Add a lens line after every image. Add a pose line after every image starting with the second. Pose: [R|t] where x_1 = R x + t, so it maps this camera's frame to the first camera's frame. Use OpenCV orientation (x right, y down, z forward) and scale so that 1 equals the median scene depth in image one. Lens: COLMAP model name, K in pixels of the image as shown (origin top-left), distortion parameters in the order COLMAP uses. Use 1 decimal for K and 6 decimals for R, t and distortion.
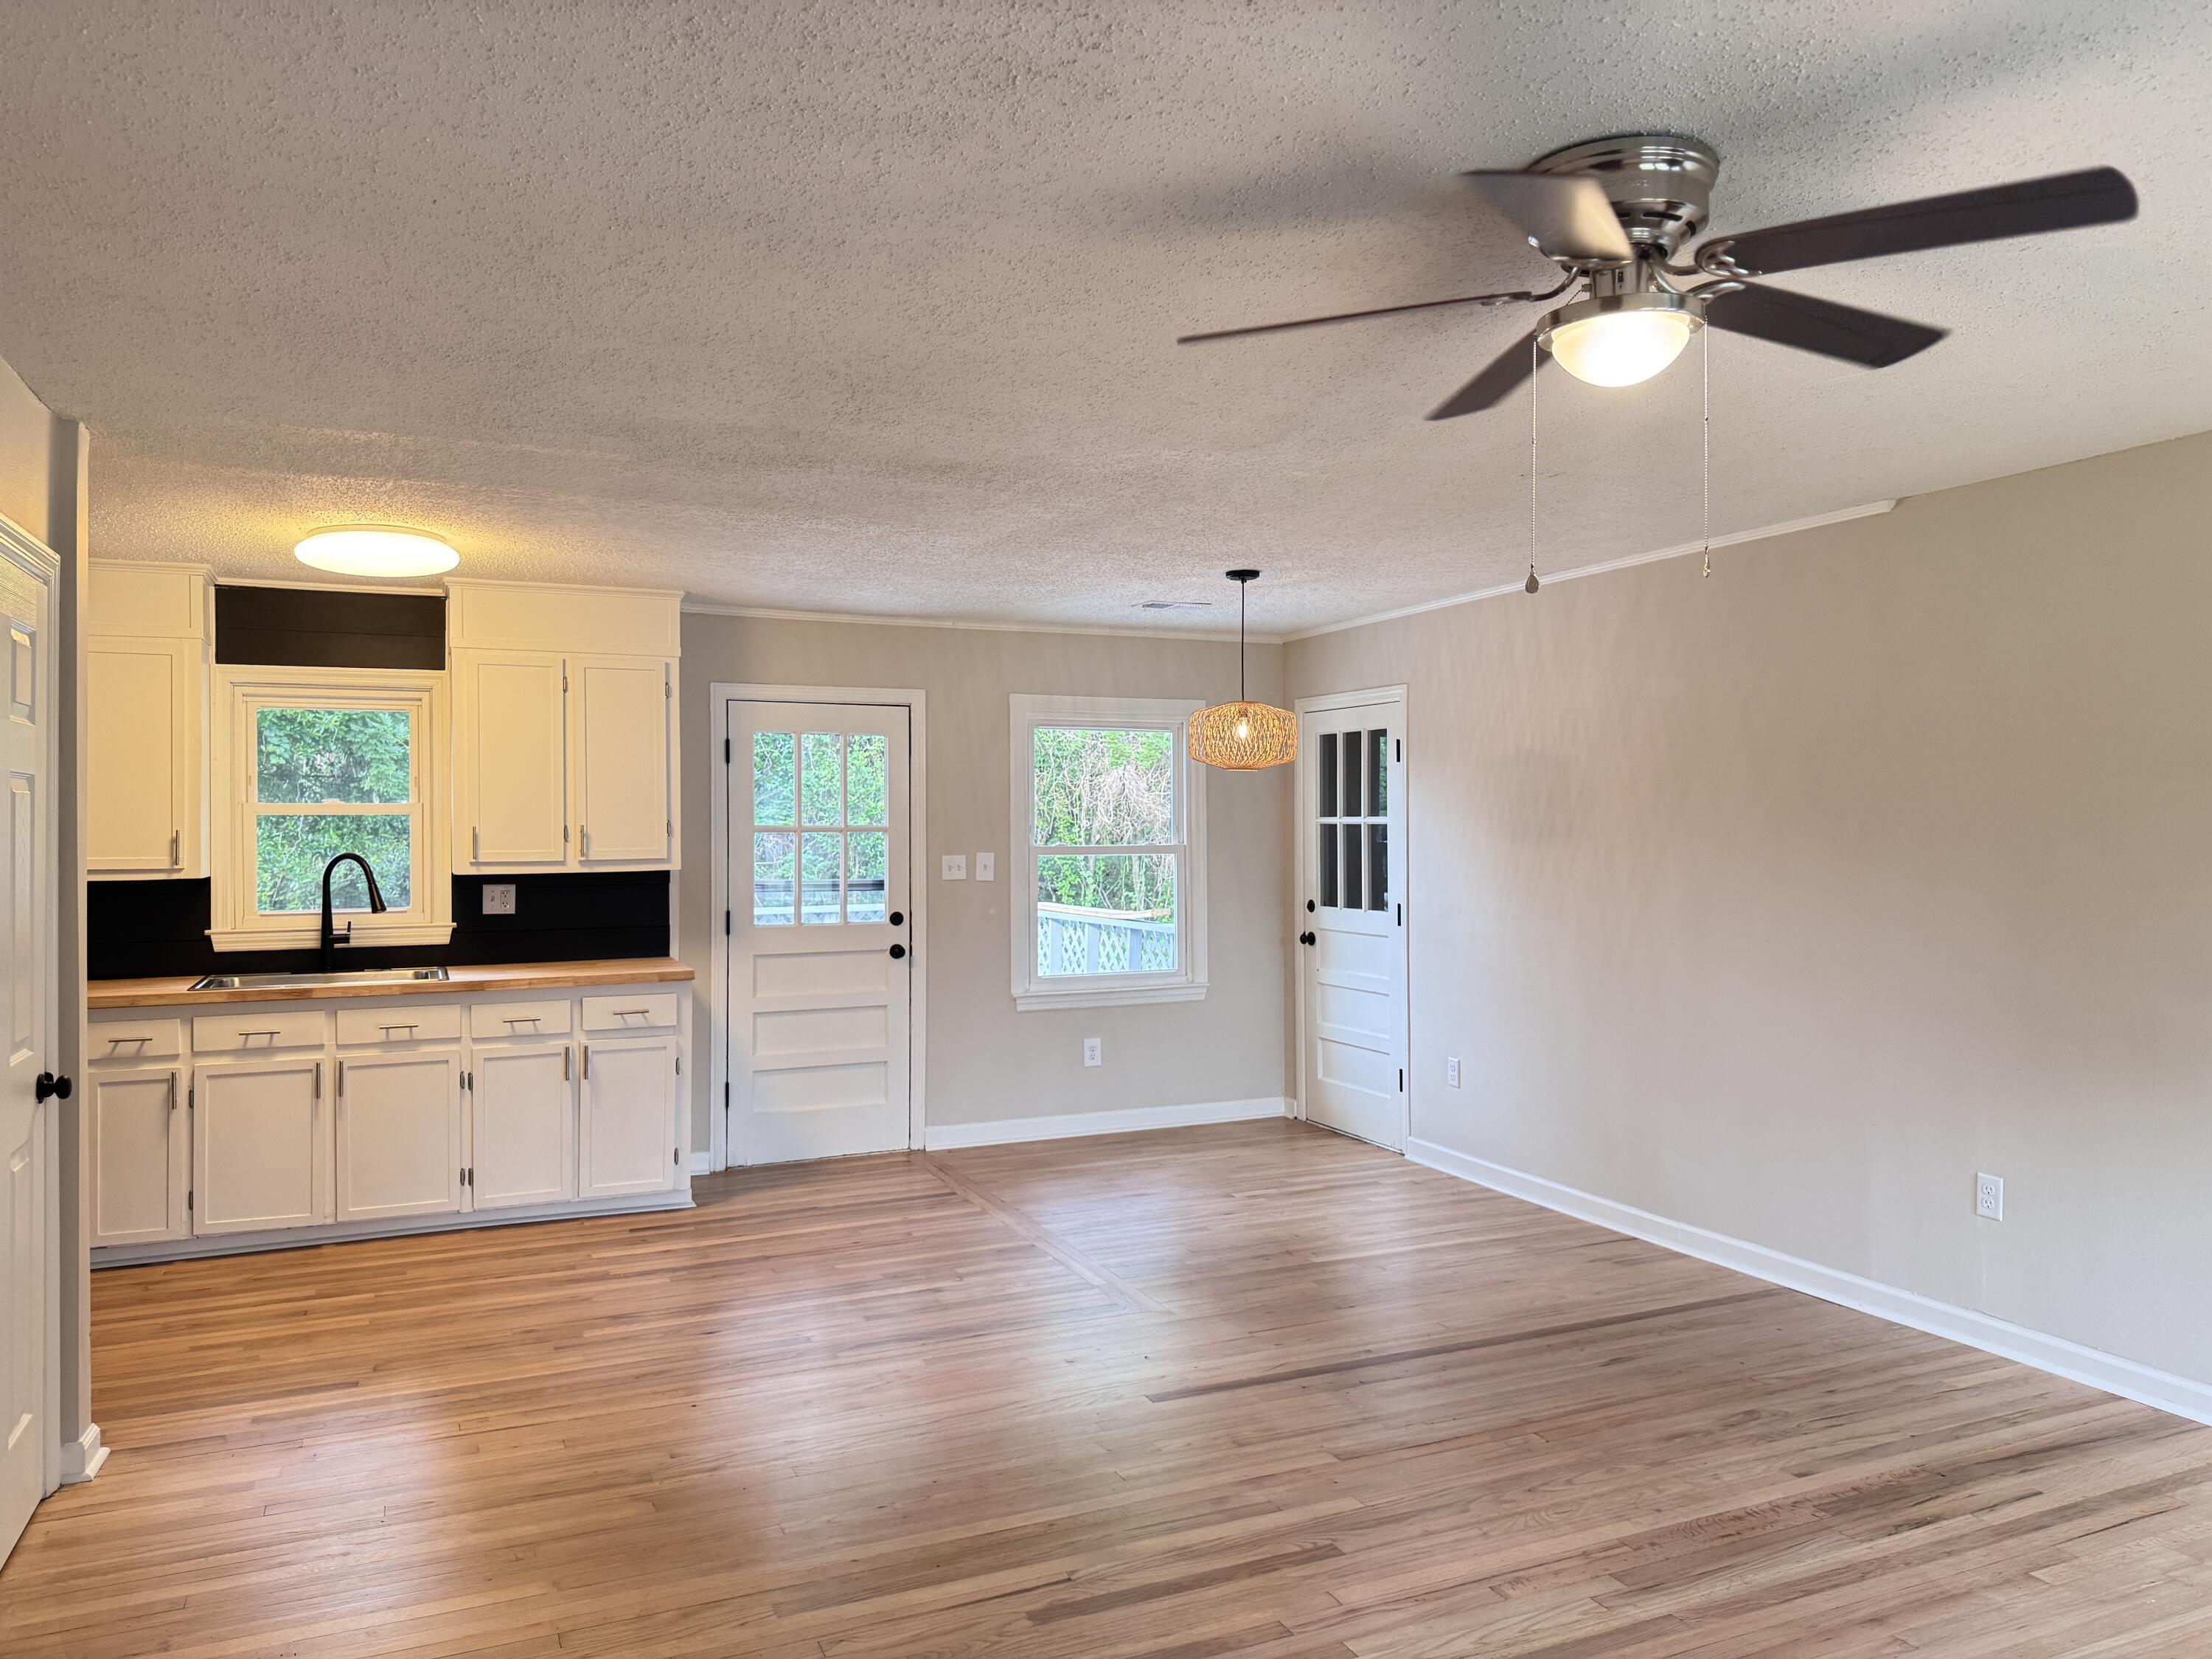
lens RADIAL K [[1550.7, 0, 1111.2], [0, 1550.7, 821.3], [0, 0, 1]] dist [0.102037, -0.158252]
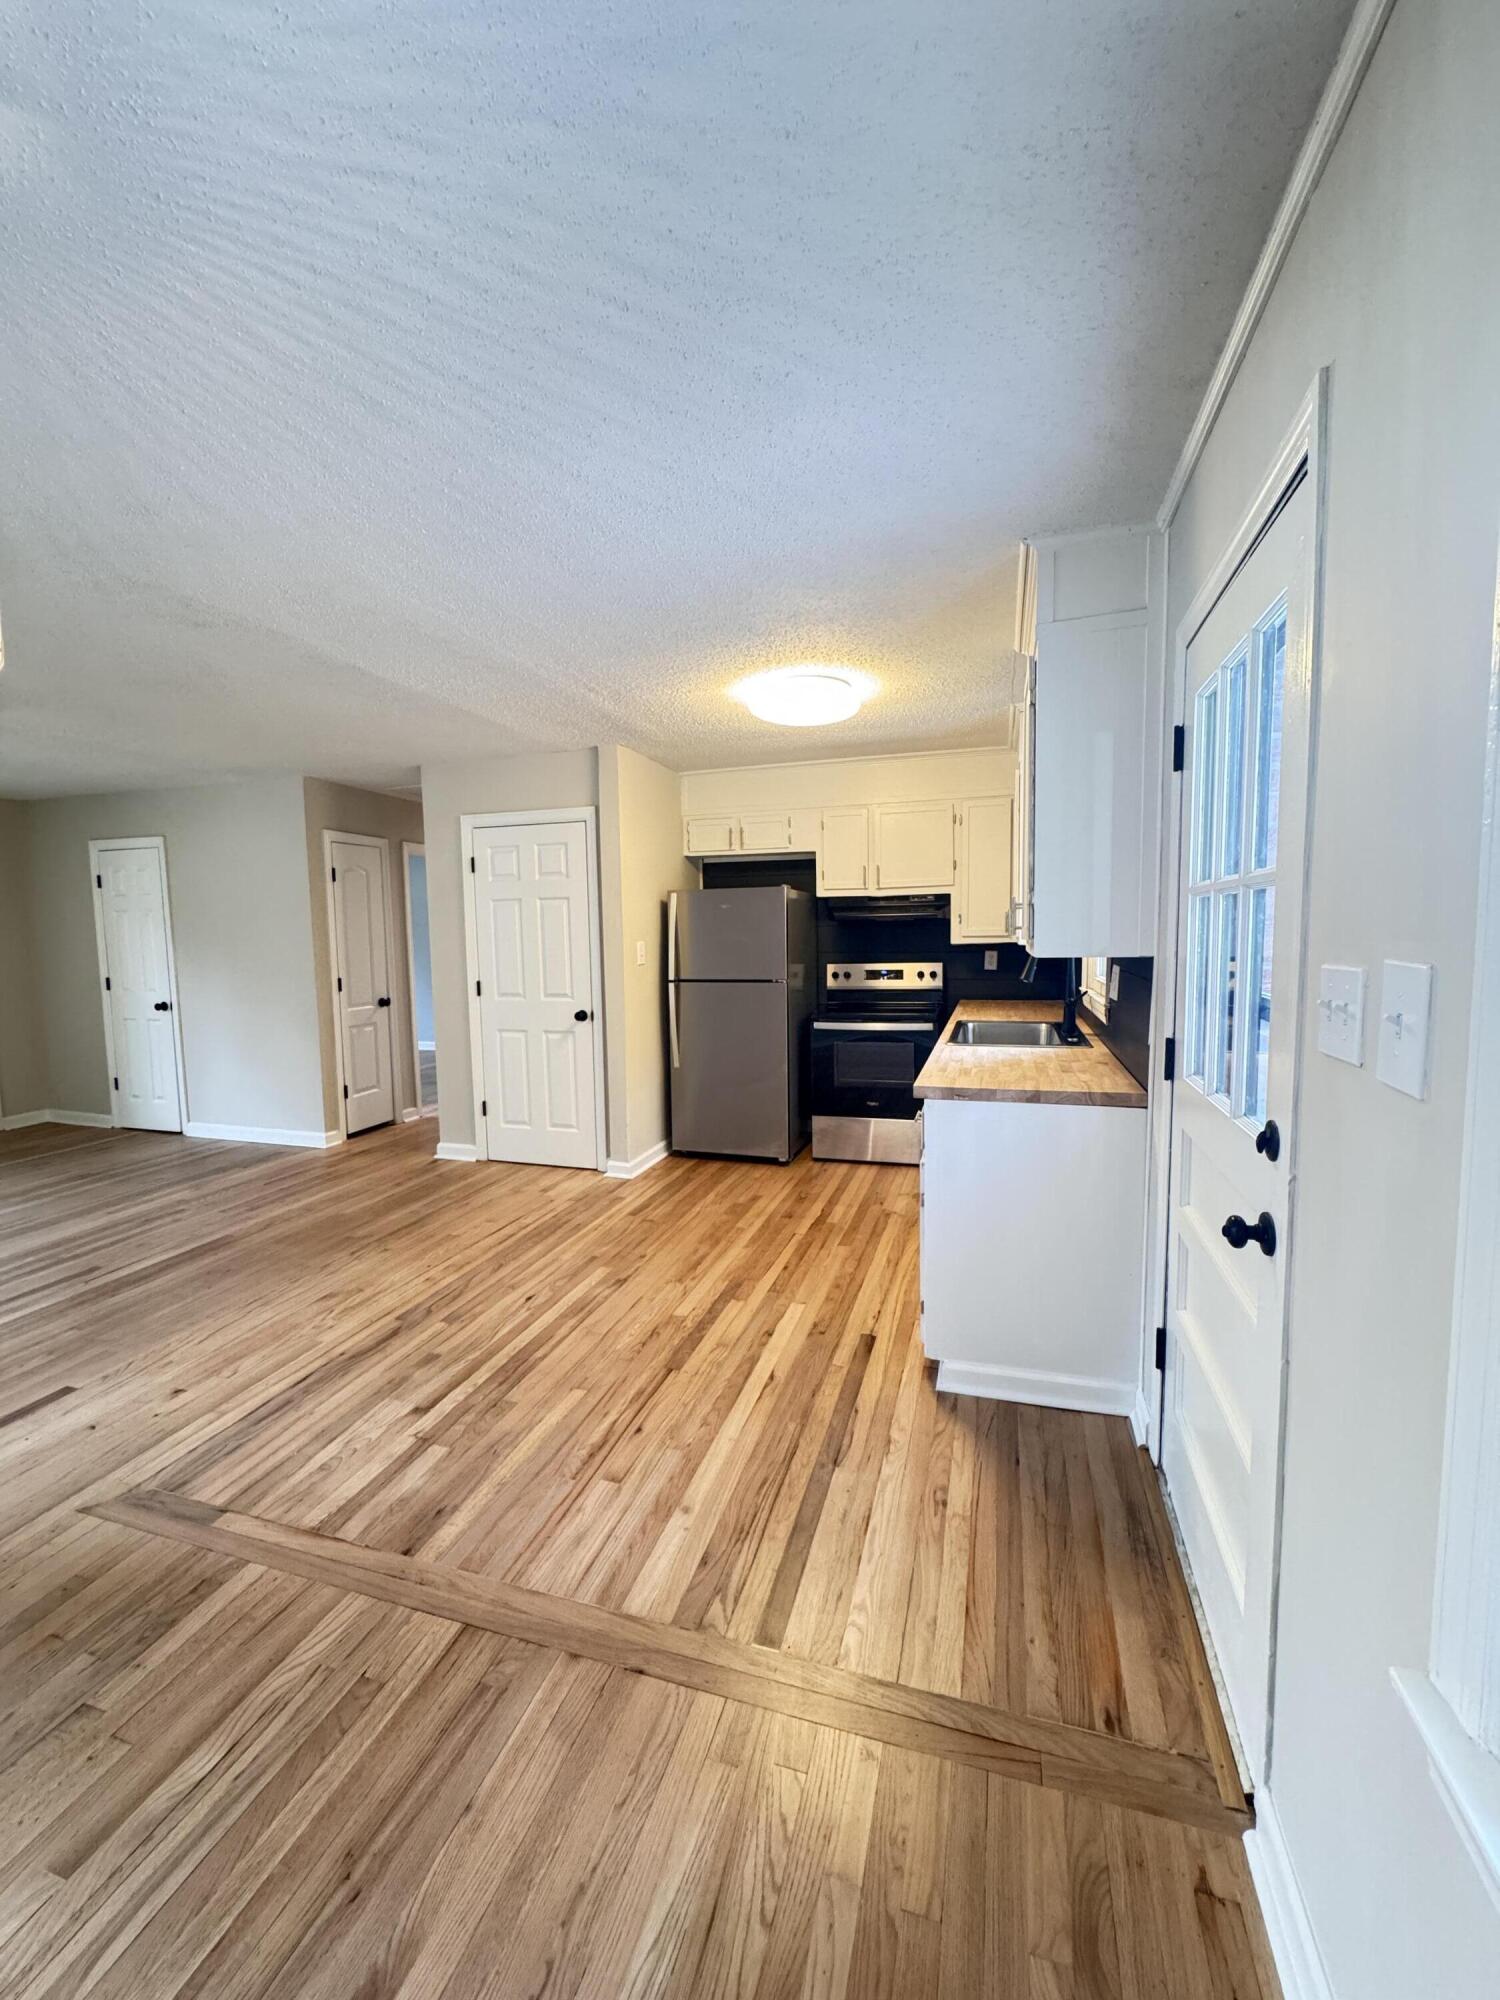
lens RADIAL K [[796.9, 0, 751.1], [0, 796.9, 997.9], [0, 0, 1]] dist [-0.002221, 0.001036]
pose [[-0.661511, 0.078837, -0.745781, 0.076137], [0.021166, 0.996026, 0.086516, 0.016935], [0.749637, 0.041446, -0.660550, 1.207498]]
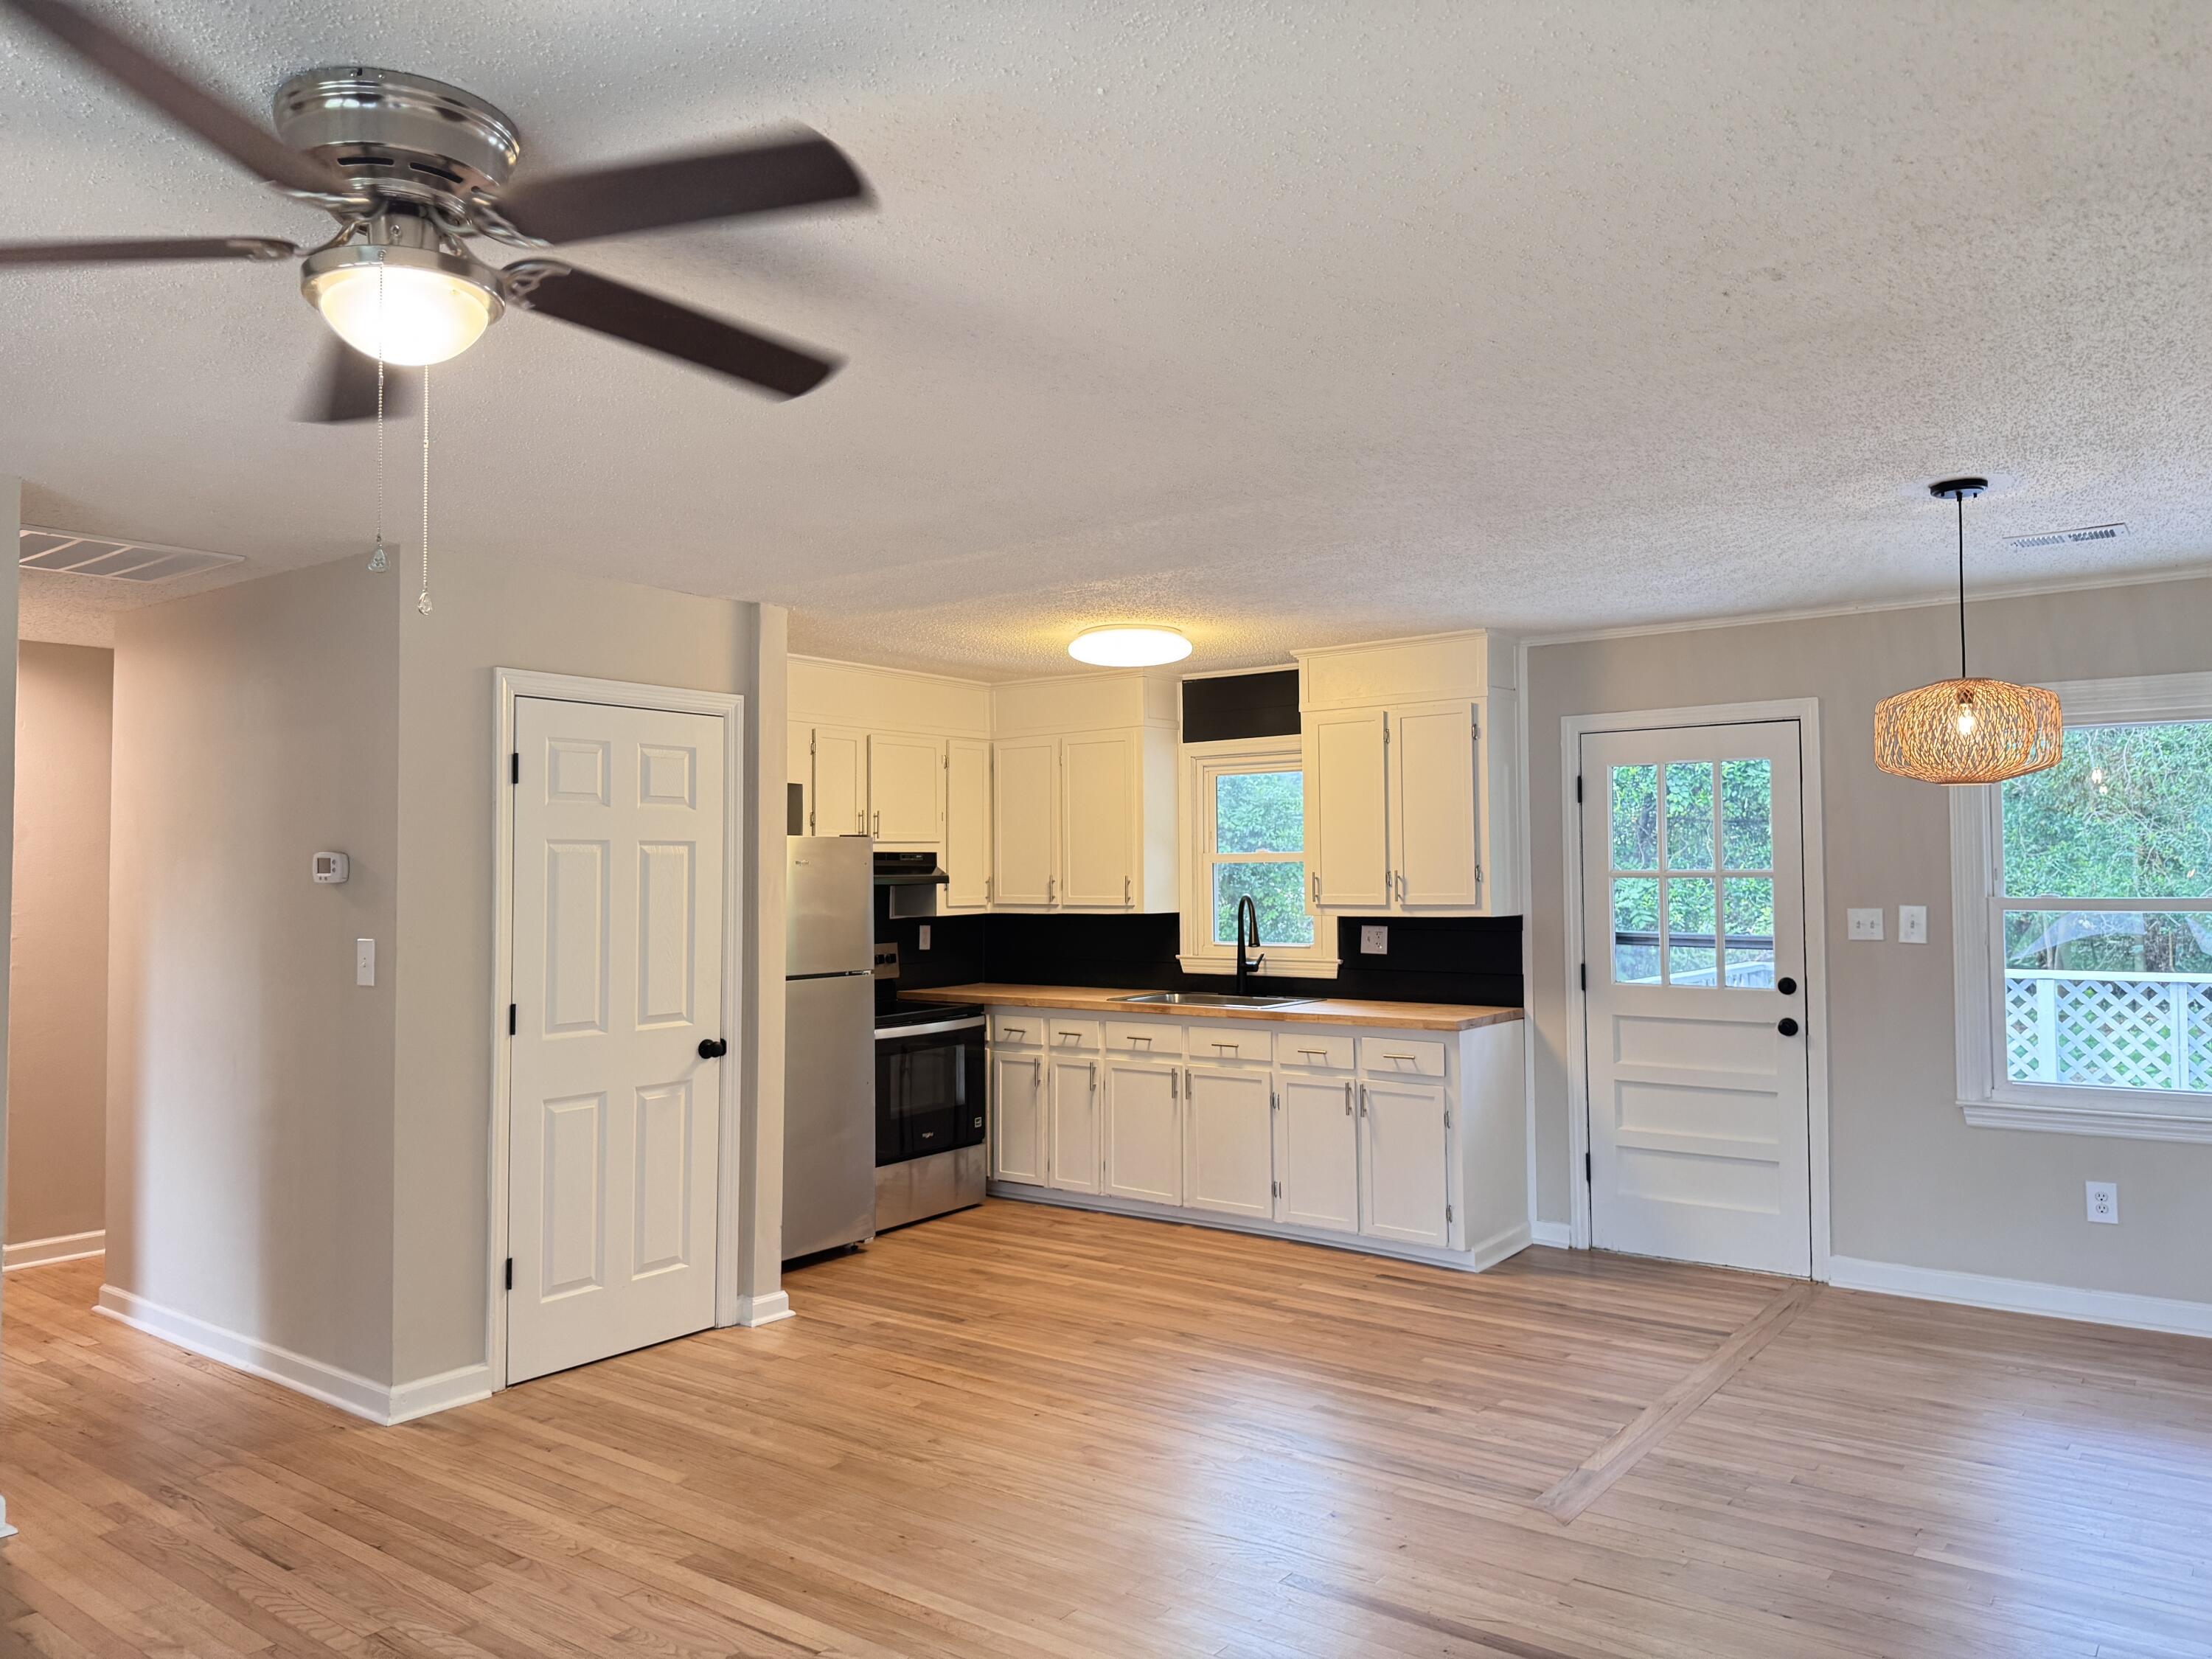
lens RADIAL K [[1543.8, 0, 1117.0], [0, 1543.8, 822.1], [0, 0, 1]] dist [0.169869, -0.335601]
pose [[0.485036, -0.029598, -0.873993, 0.478461], [0.007383, 0.999530, -0.029752, -0.000428], [0.874463, 0.007978, 0.485027, 0.353049]]
